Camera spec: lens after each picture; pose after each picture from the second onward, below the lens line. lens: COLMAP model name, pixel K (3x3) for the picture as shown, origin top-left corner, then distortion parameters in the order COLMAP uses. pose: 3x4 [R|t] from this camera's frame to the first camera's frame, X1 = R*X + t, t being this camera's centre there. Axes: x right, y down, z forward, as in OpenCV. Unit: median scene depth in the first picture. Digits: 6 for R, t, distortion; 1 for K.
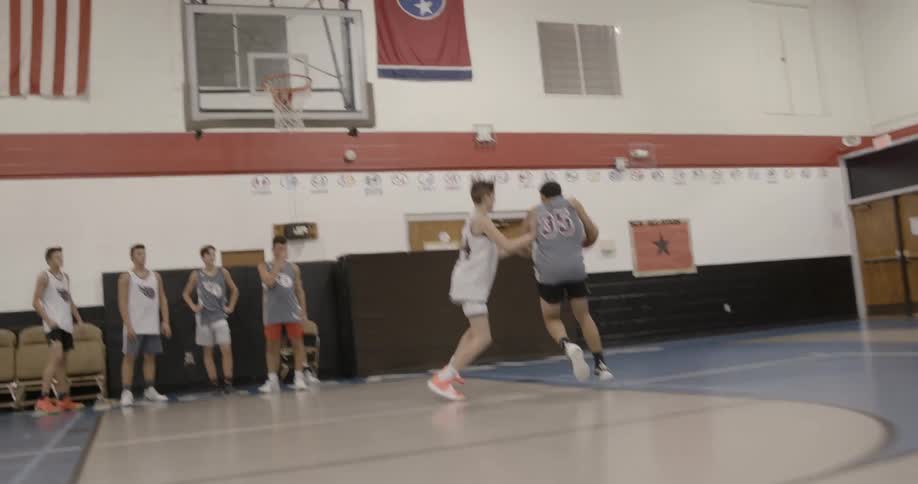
lens RADIAL K [[870.0, 0, 459.0], [0, 870.0, 242.0], [0, 0, 1]] dist [-0.085234, 0.019197]
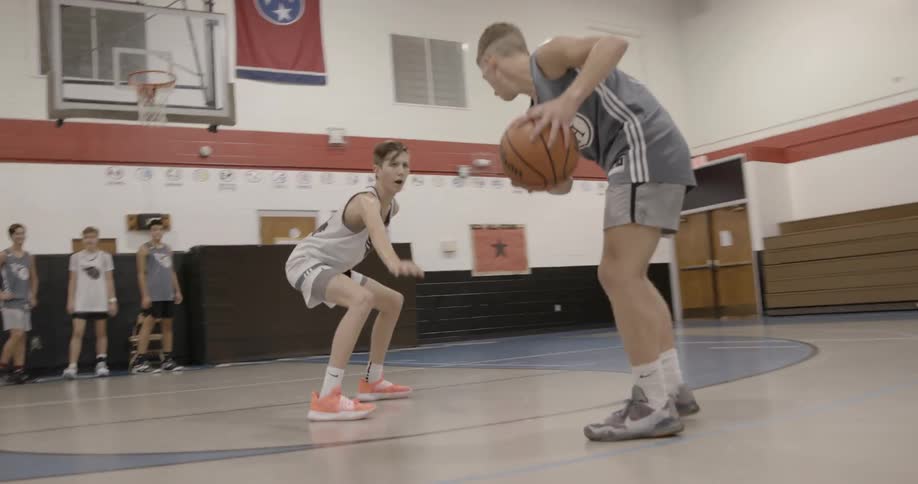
lens RADIAL K [[889.9, 0, 478.2], [0, 889.9, 242.5], [0, 0, 1]] dist [-0.072556, 0.007765]
pose [[0.980972, 0.030381, 0.191759, -0.005194], [-0.028179, 0.999502, -0.014200, 0.015538], [-0.192095, 0.008526, 0.981339, -0.098892]]
